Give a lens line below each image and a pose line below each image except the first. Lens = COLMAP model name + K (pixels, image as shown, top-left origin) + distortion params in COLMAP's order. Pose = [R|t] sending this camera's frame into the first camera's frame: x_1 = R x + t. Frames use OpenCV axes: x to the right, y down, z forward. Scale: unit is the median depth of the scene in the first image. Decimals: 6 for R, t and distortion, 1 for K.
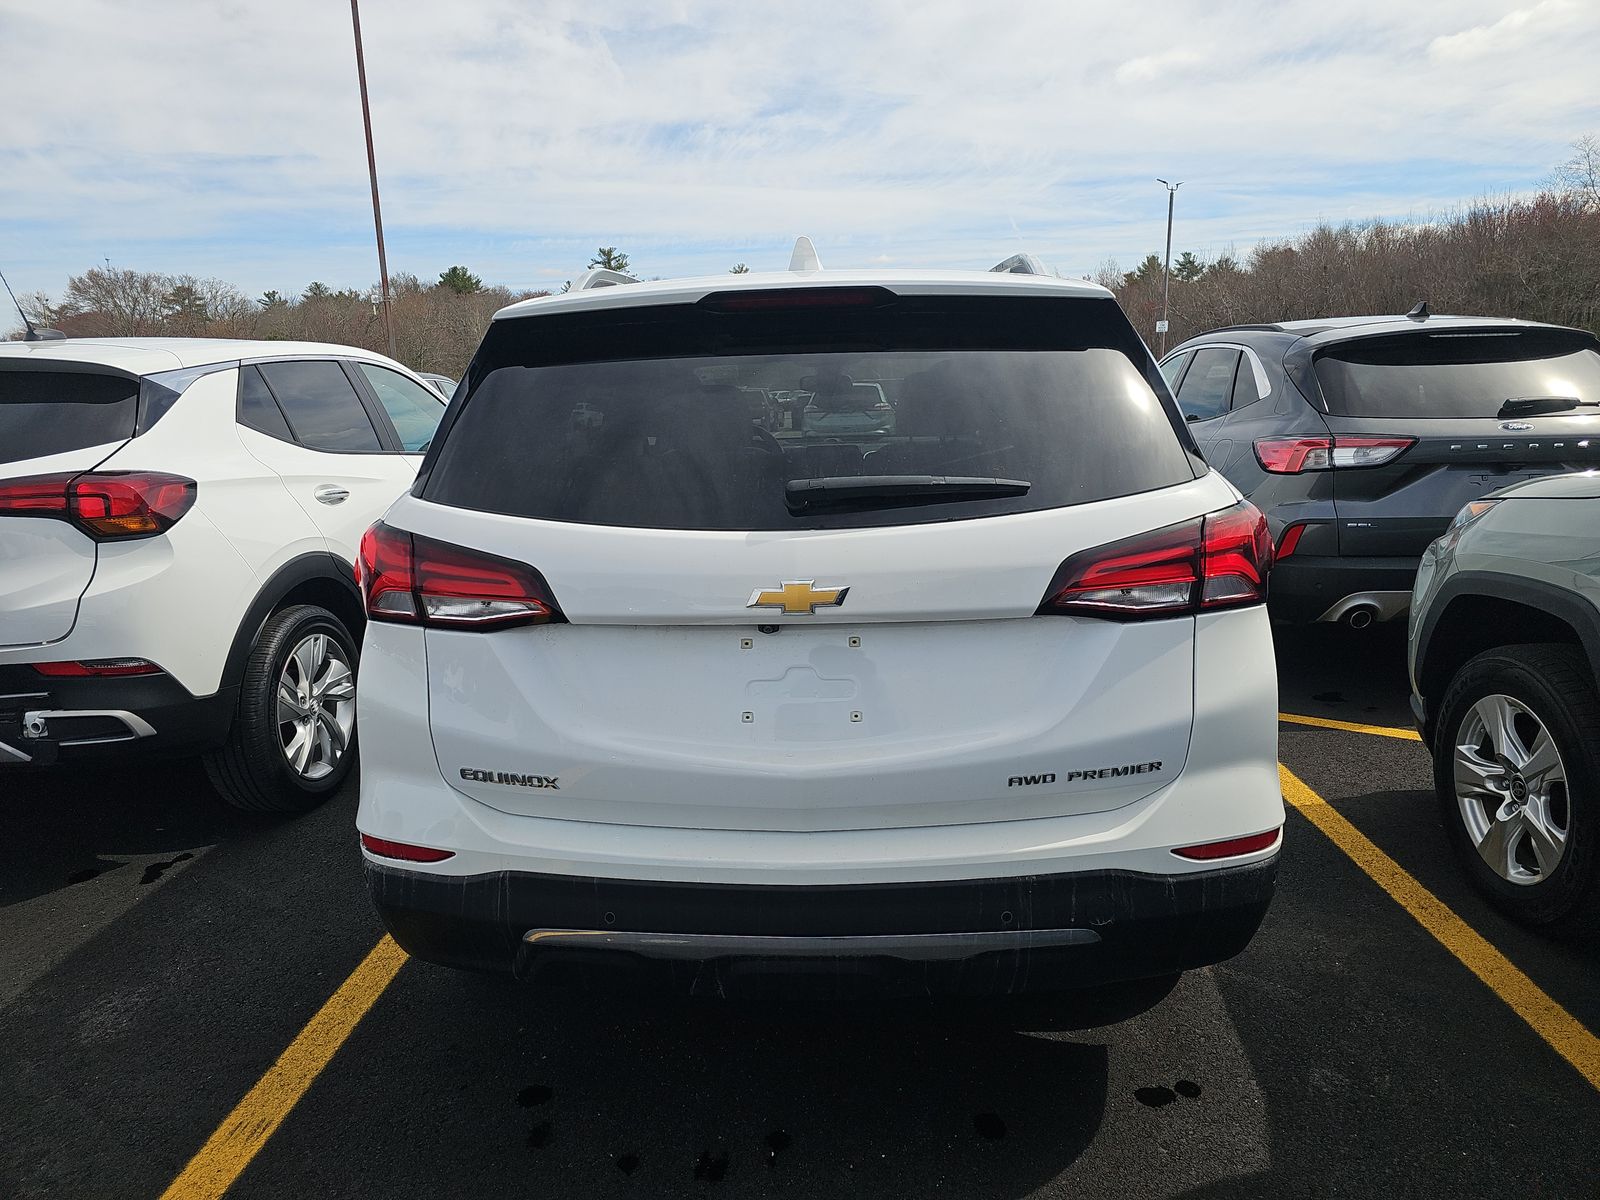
lens RADIAL K [[1057.8, 0, 792.7], [0, 1057.8, 582.9], [0, 0, 1]] dist [0.046178, -0.043173]
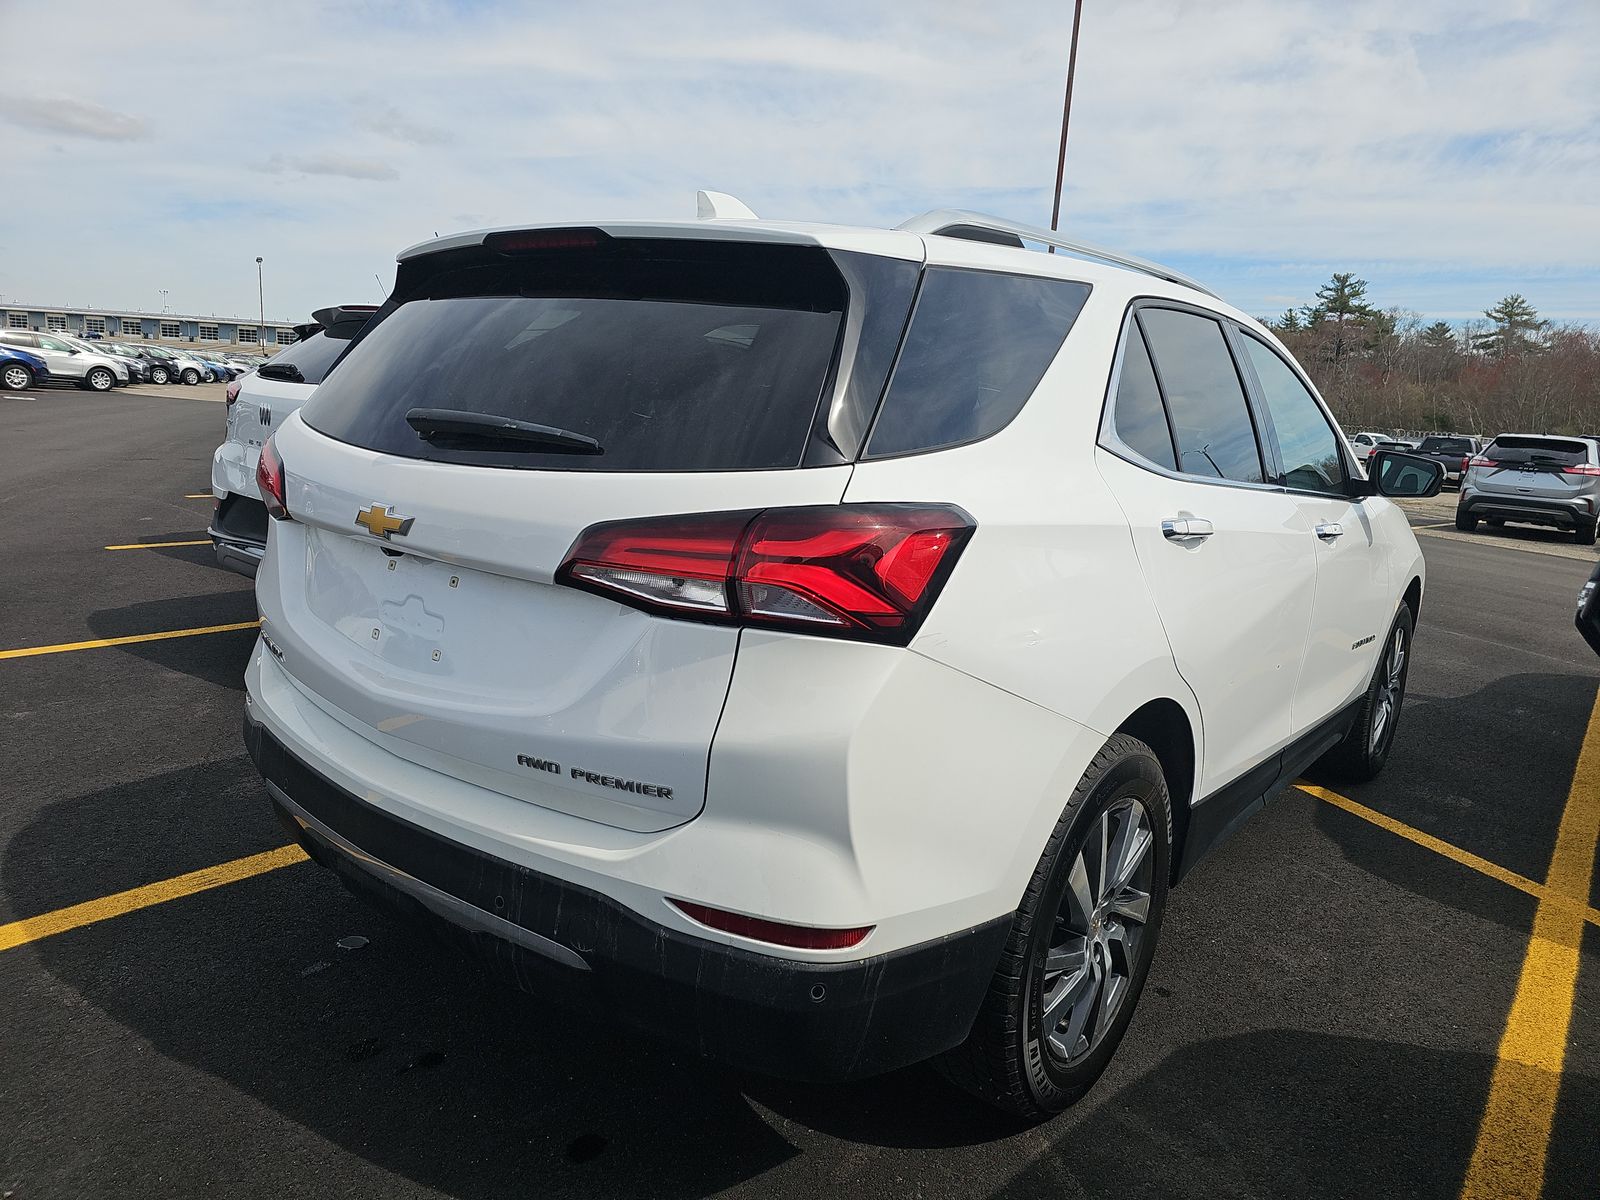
lens RADIAL K [[1052.7, 0, 800.0], [0, 1052.7, 600.0], [0, 0, 1]] dist [0.049517, -0.048741]
pose [[0.804886, 0.190067, -0.562168, 0.815293], [-0.193677, 0.979584, 0.053897, -0.040041], [0.560935, 0.065498, 0.825265, 0.342251]]
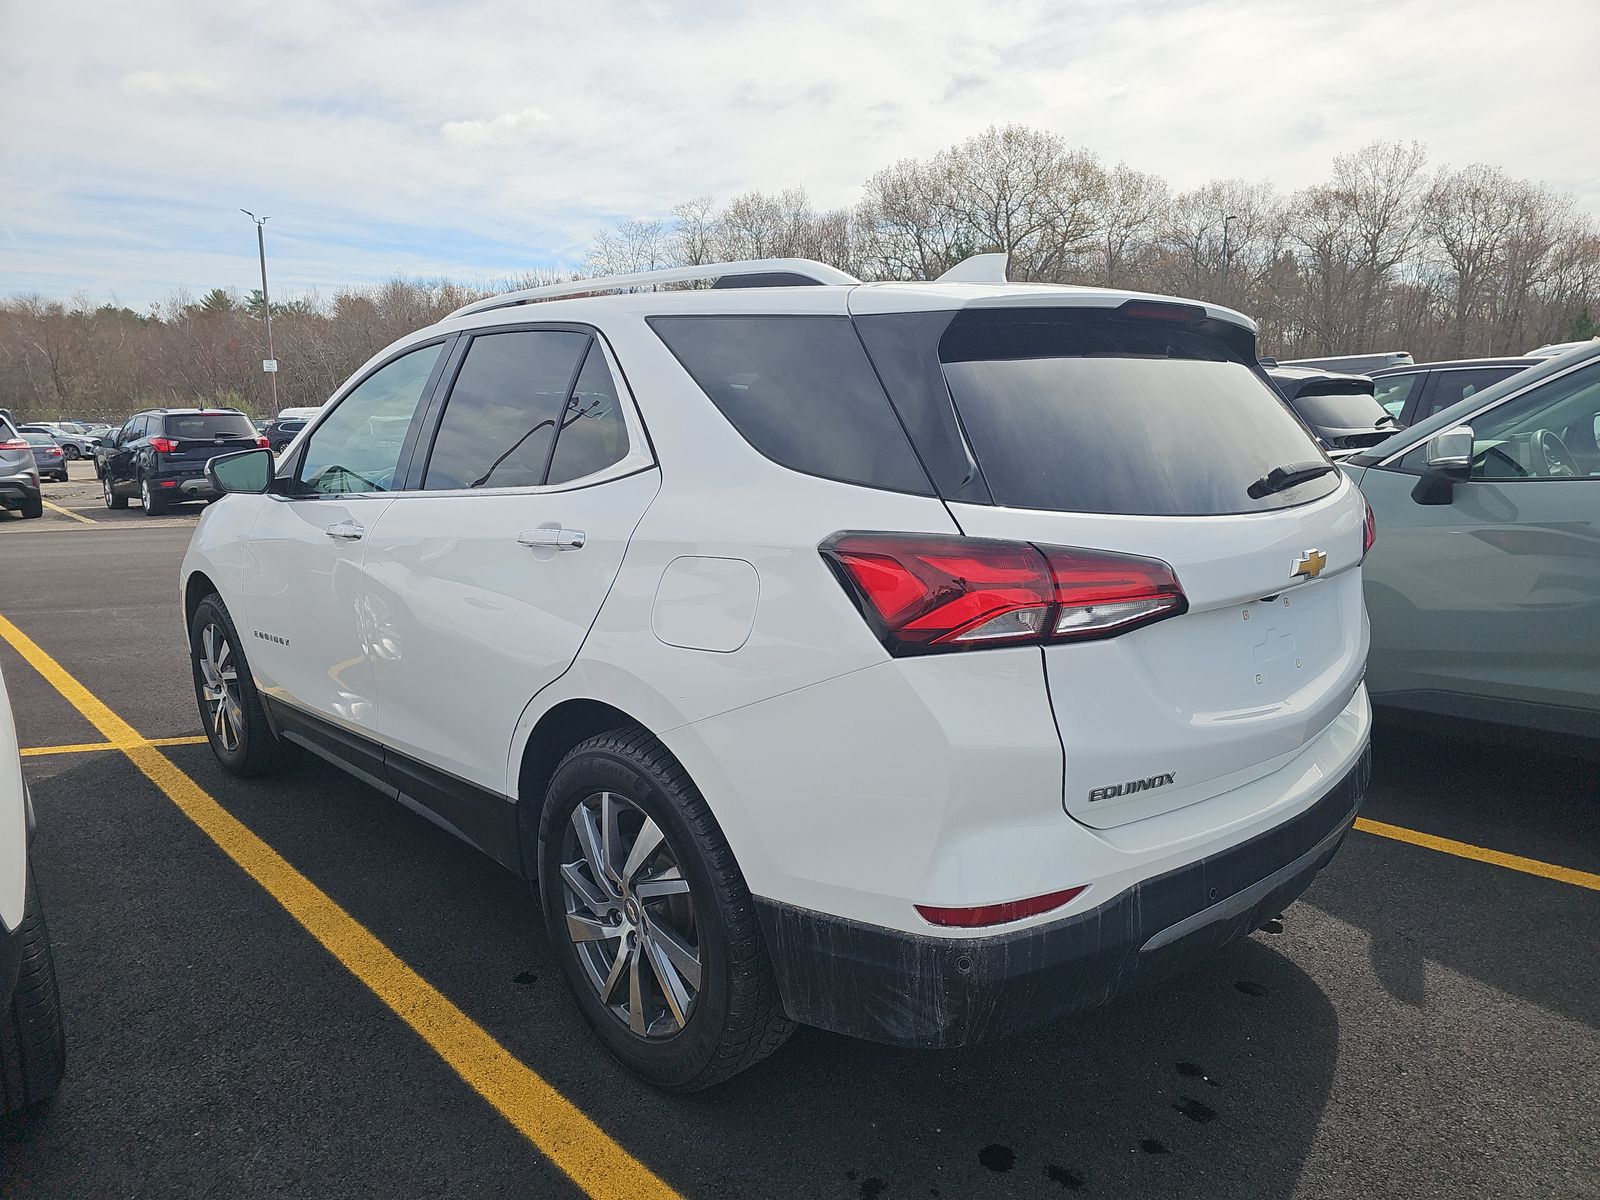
lens RADIAL K [[1079.7, 0, 800.0], [0, 1079.7, 600.0], [0, 0, 1]] dist [0.000740, -0.004223]
pose [[0.677873, -0.101881, 0.728085, -1.120850], [0.122861, 0.992123, 0.024440, -0.041846], [-0.724840, 0.072886, 0.685051, 0.521071]]
